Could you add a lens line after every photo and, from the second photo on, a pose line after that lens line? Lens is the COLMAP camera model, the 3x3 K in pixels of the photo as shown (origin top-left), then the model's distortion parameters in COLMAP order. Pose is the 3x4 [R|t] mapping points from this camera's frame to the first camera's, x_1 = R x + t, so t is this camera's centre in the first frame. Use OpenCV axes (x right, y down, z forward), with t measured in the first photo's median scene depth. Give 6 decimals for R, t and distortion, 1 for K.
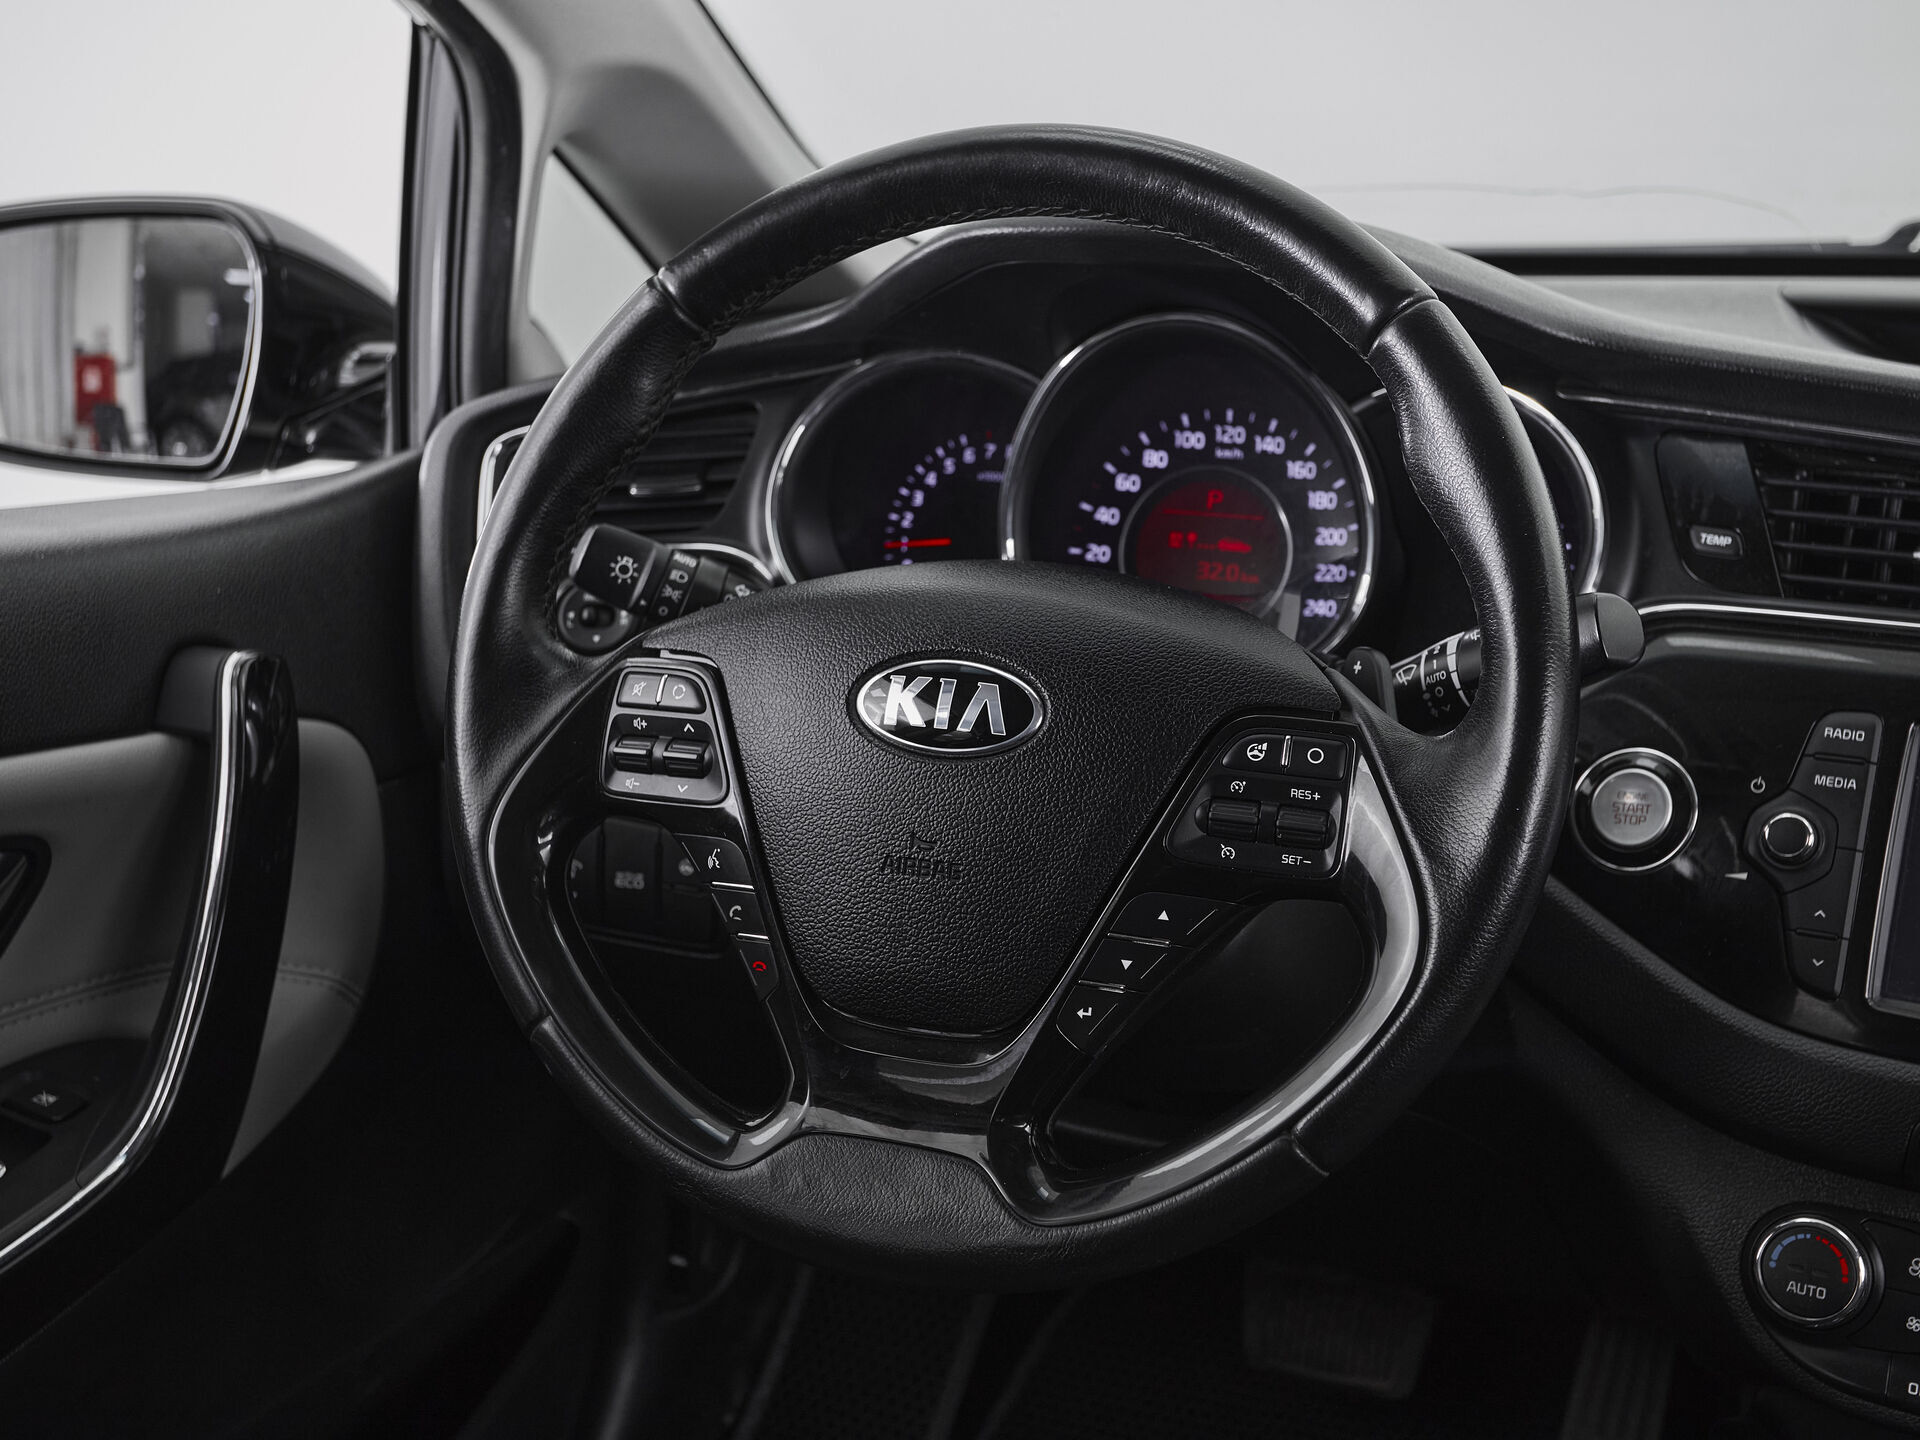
lens RADIAL K [[2317.8, 0, 960.0], [0, 2317.8, 720.0], [0, 0, 1]] dist [-0.000612, 0.145259]
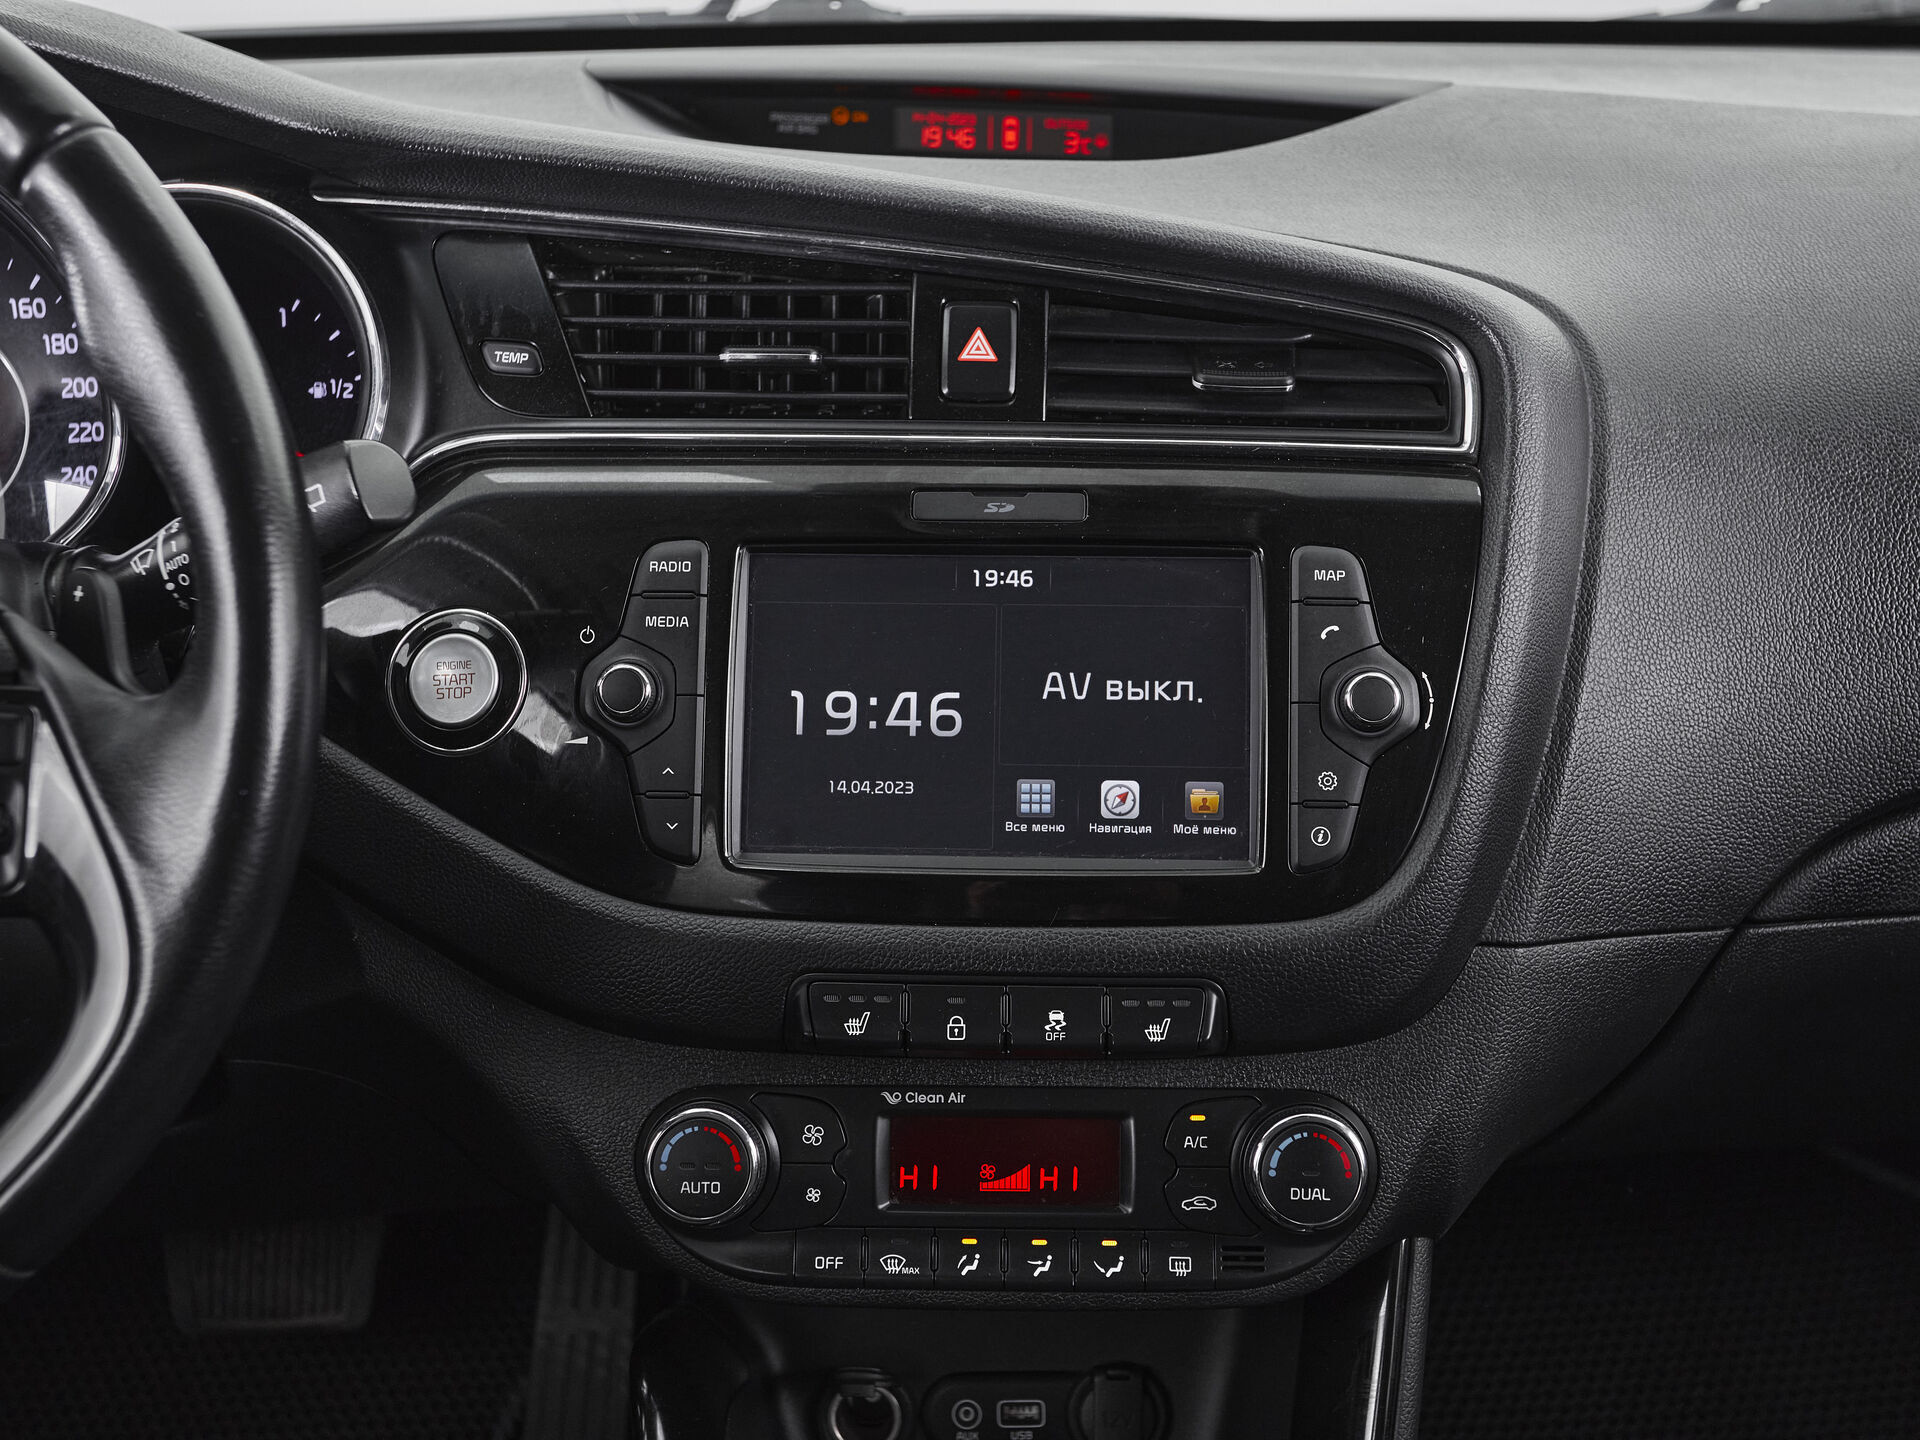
lens RADIAL K [[2317.8, 0, 960.0], [0, 2317.8, 720.0], [0, 0, 1]] dist [-0.000612, 0.145259]
pose [[0.904988, -0.151651, 0.397491, 0.111588], [0.117805, 0.987104, 0.108390, -0.017901], [-0.408803, -0.051265, 0.911182, 0.133382]]
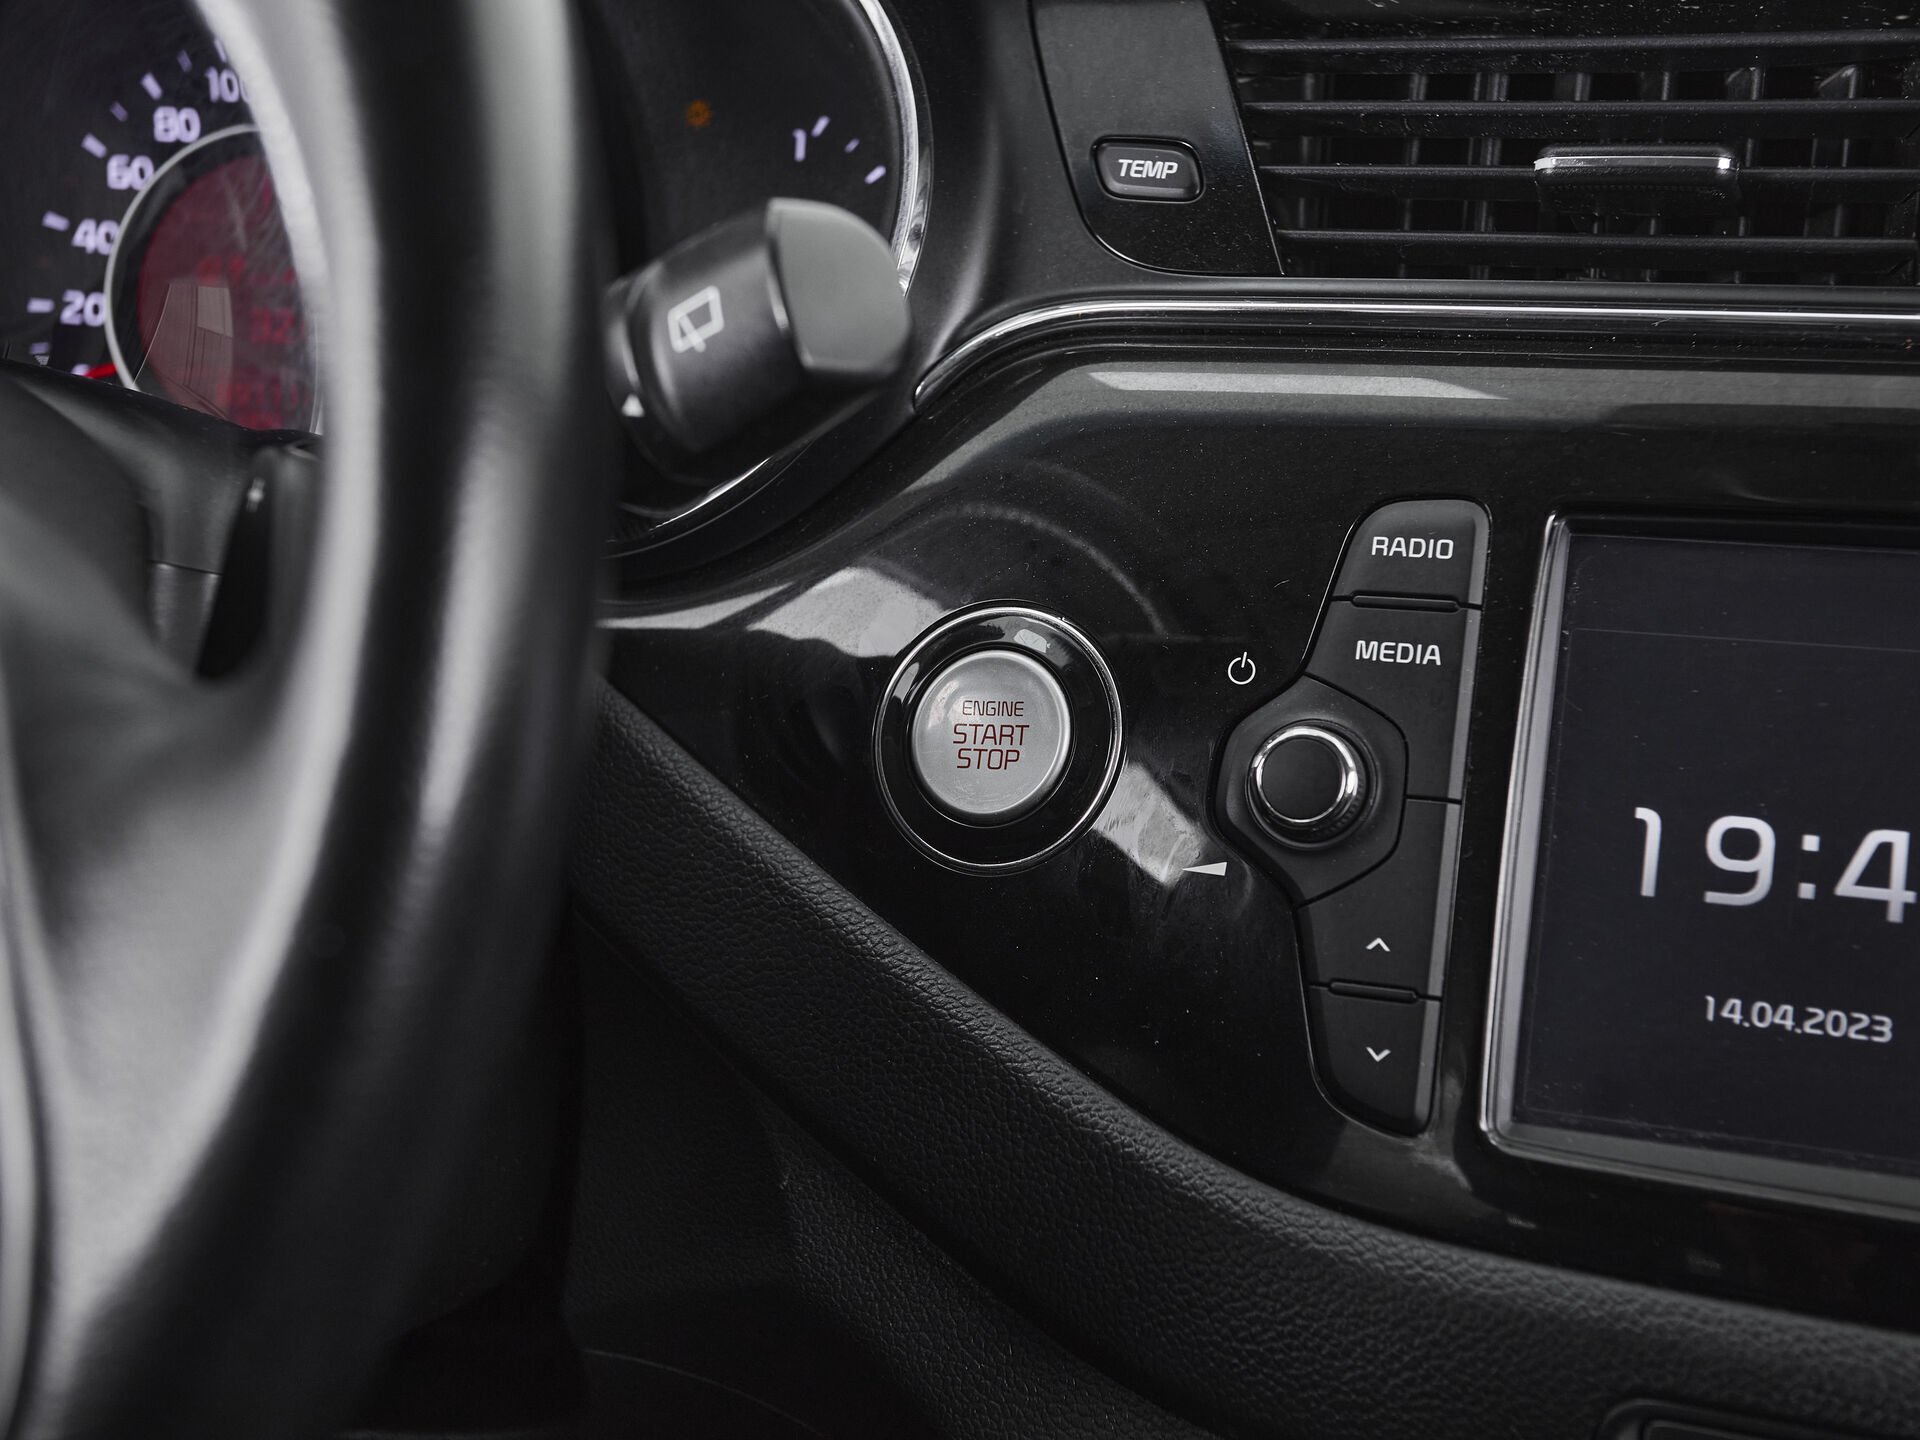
lens RADIAL K [[2317.8, 0, 960.0], [0, 2317.8, 720.0], [0, 0, 1]] dist [-0.000612, 0.145259]
pose [[0.988398, -0.061411, 0.138918, 0.212355], [0.056977, 0.997738, 0.035680, 0.017498], [-0.140795, -0.027350, 0.989661, 0.523657]]
